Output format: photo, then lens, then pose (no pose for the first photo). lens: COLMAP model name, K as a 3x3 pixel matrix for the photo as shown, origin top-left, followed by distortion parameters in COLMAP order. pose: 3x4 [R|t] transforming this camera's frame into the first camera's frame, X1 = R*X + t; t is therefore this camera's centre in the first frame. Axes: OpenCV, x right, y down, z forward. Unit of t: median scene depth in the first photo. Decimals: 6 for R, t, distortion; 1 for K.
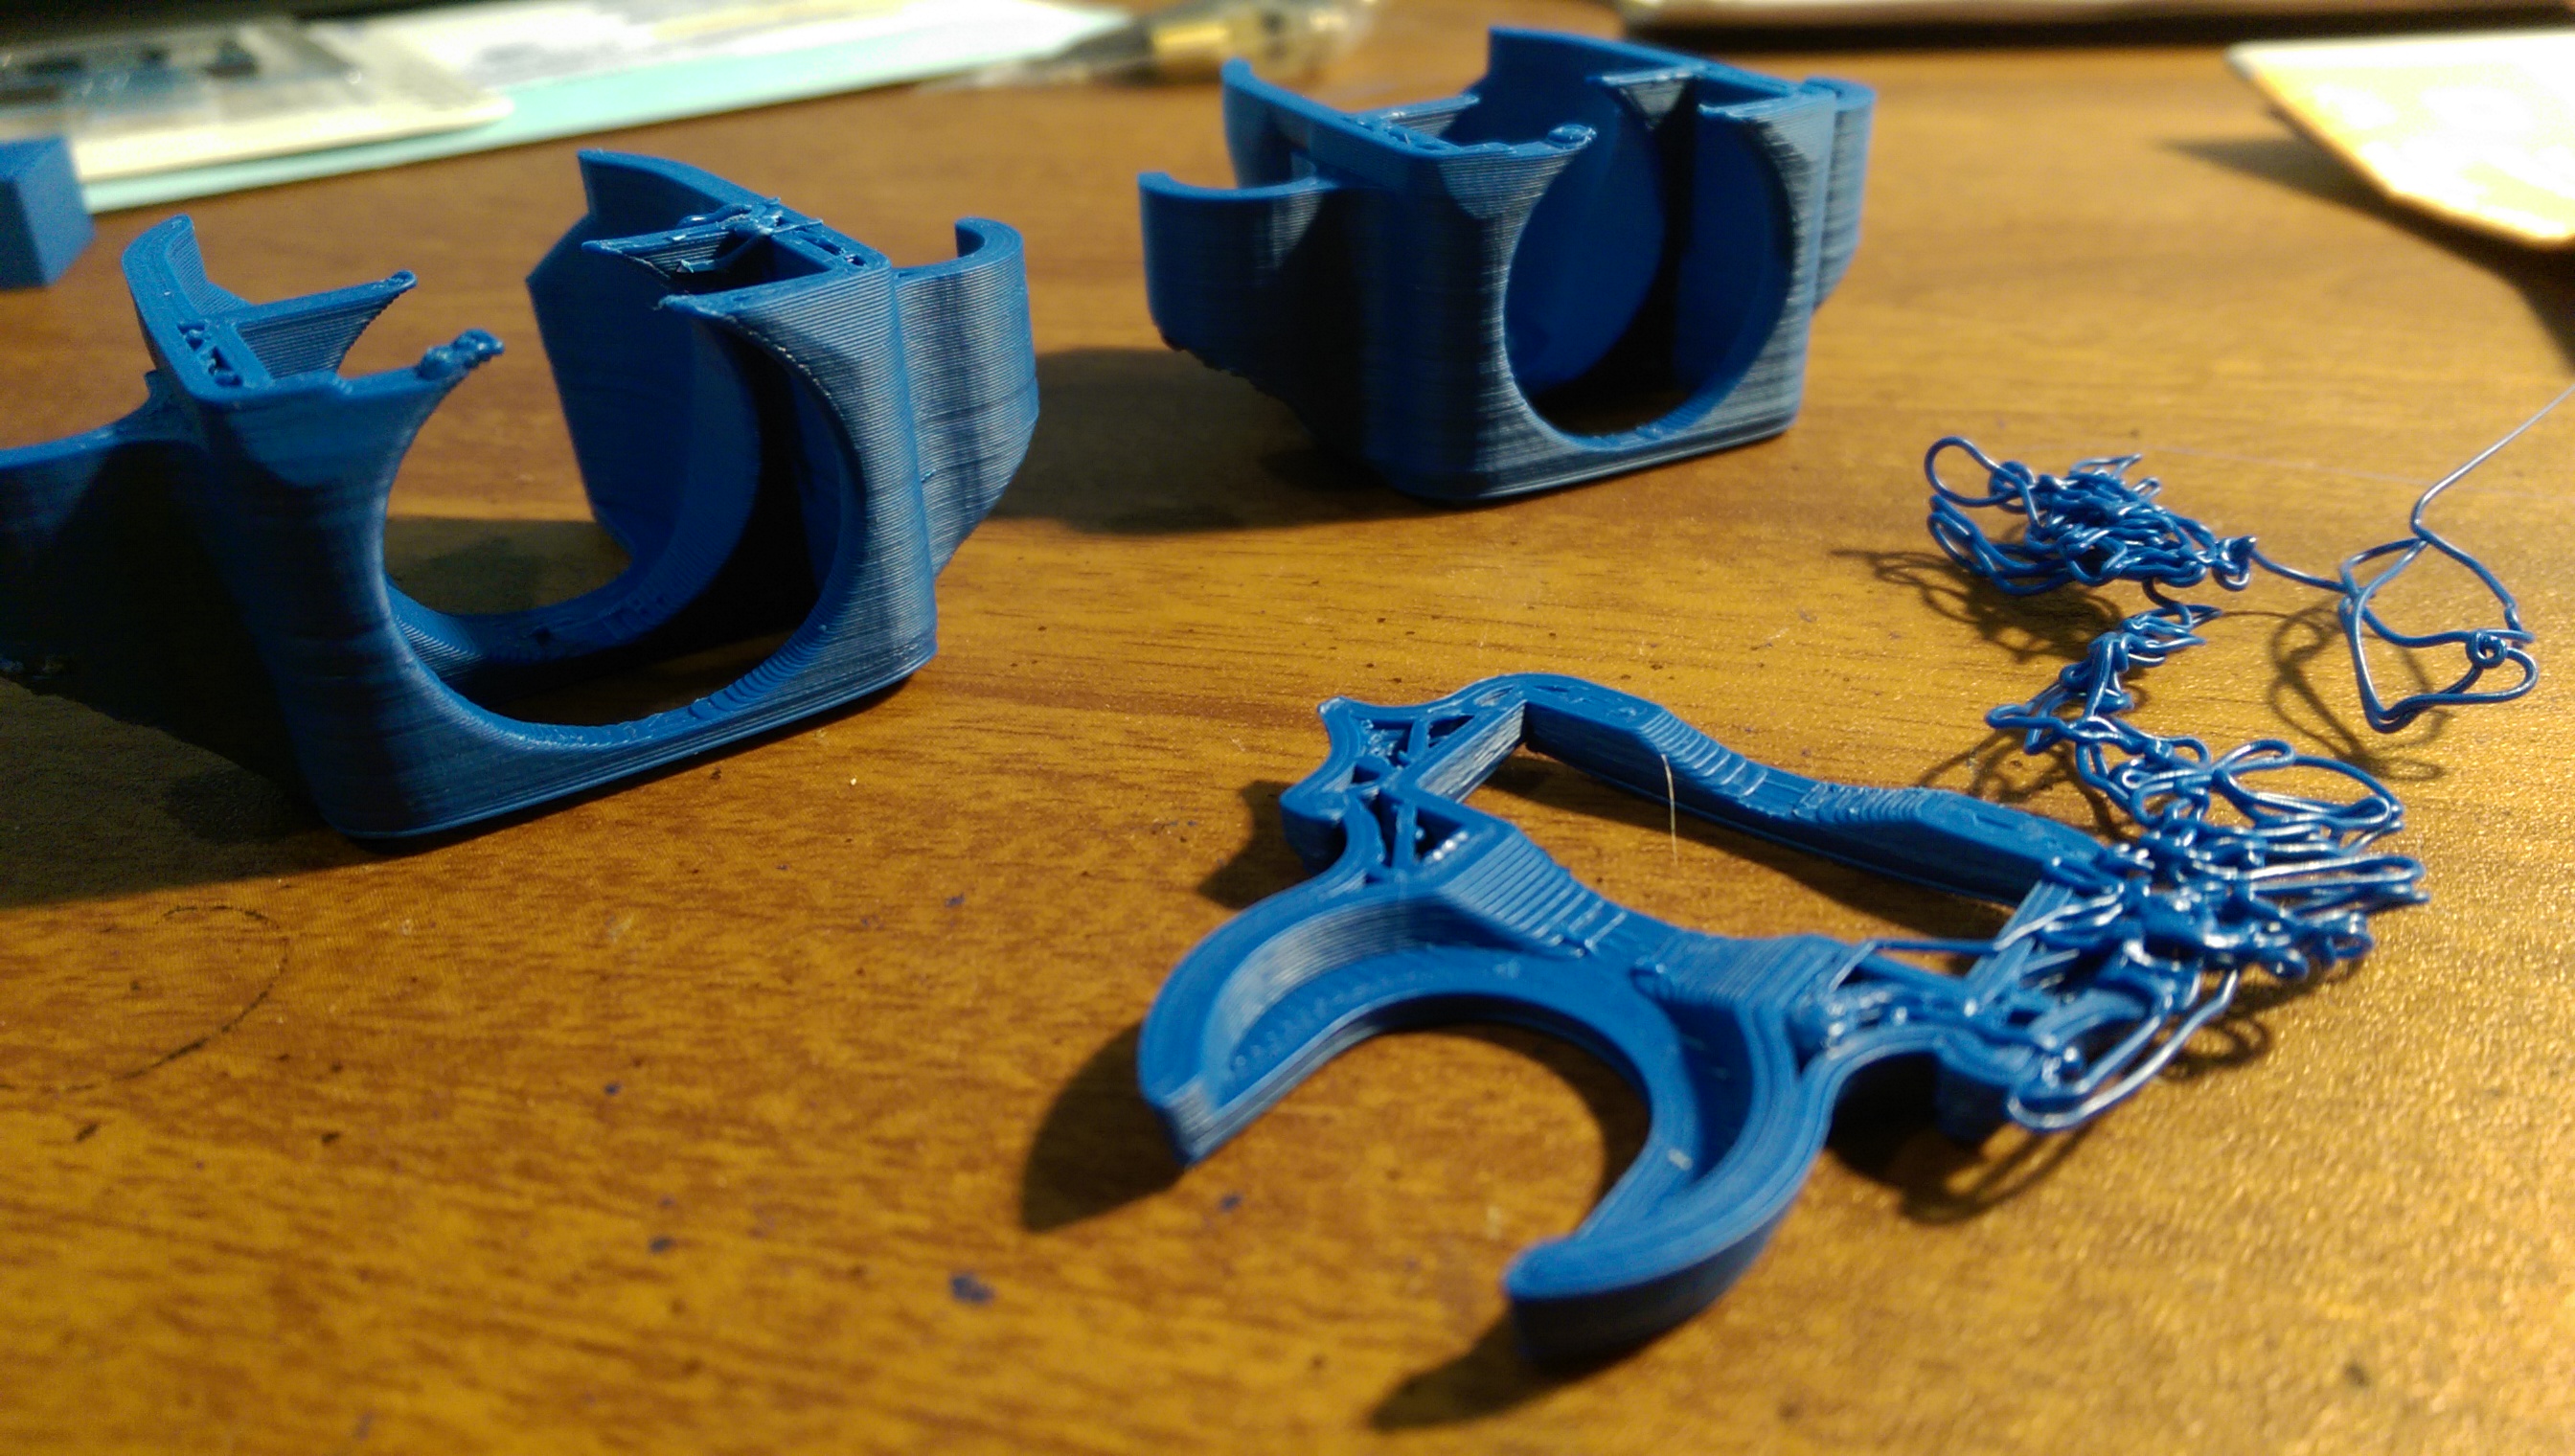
lens RADIAL K [[1916.1, 0, 1287.5], [0, 1916.1, 728.0], [0, 0, 1]] dist [0.106573, -0.211034]
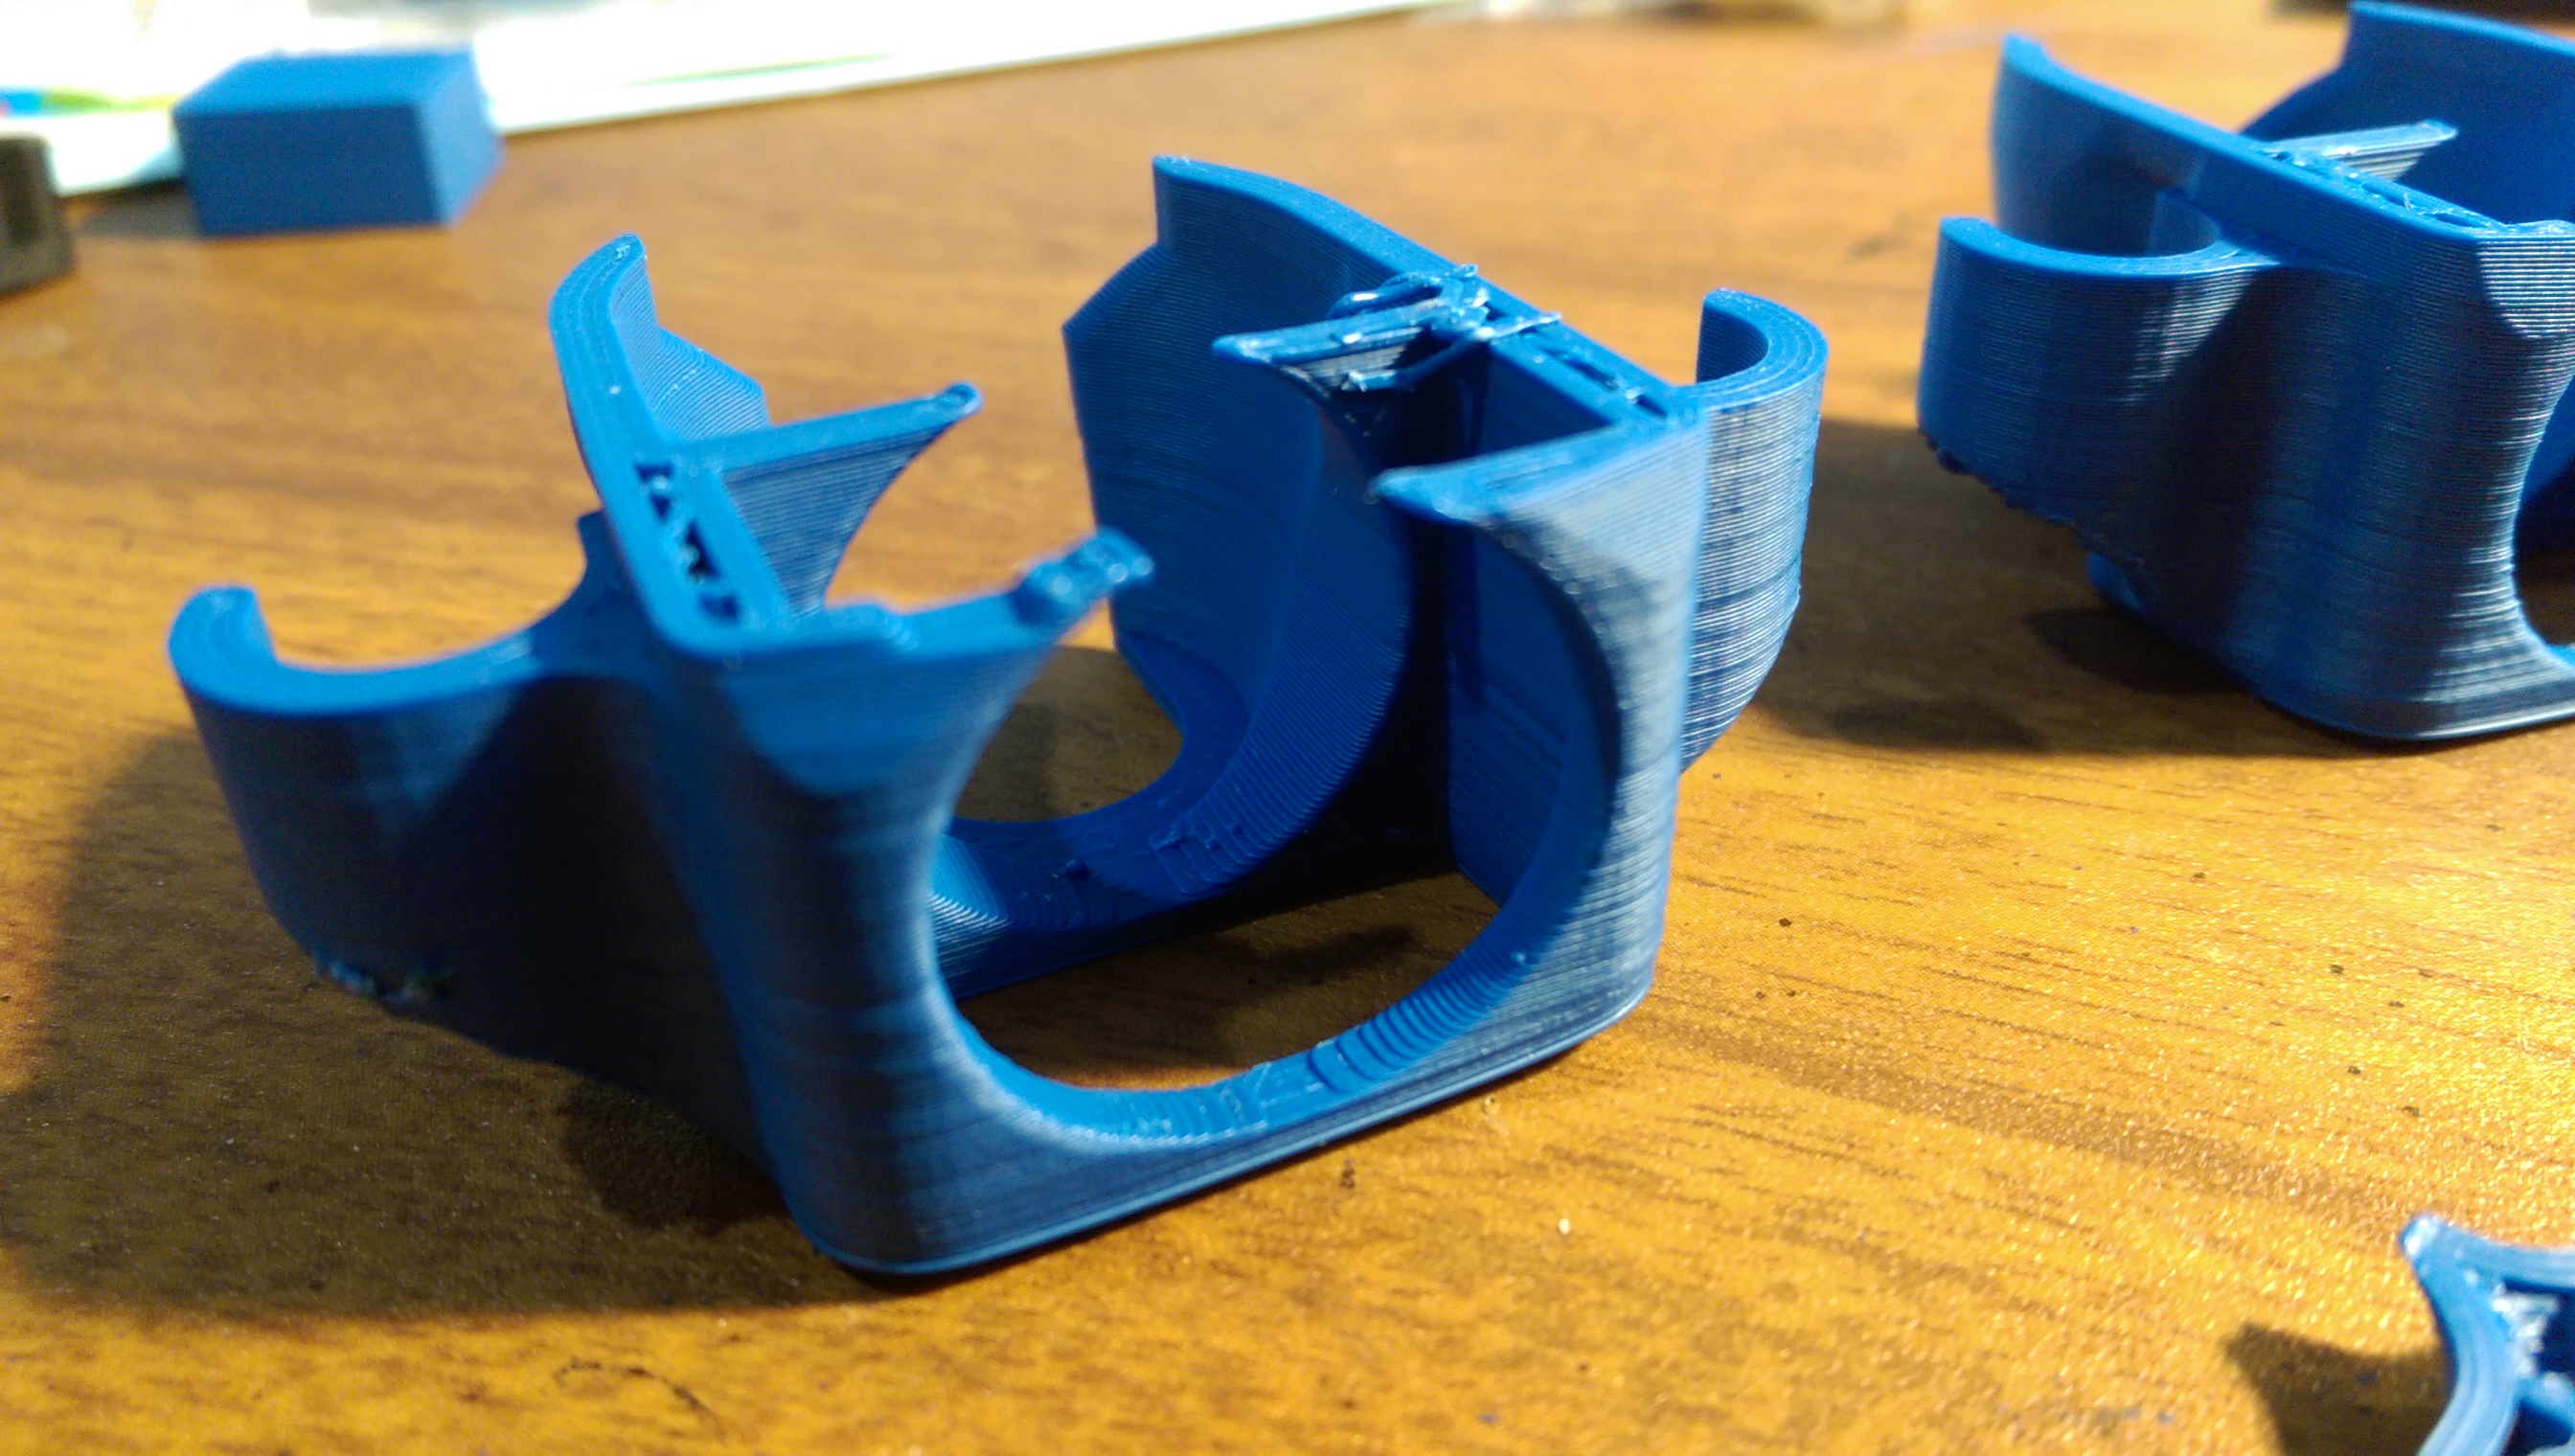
lens RADIAL K [[1916.1, 0, 1287.5], [0, 1916.1, 728.0], [0, 0, 1]] dist [0.106573, -0.211034]
pose [[0.984447, 0.094418, -0.148153, -0.234719], [-0.086794, 0.994587, 0.057124, -0.162852], [0.152745, -0.043376, 0.987313, 0.361804]]
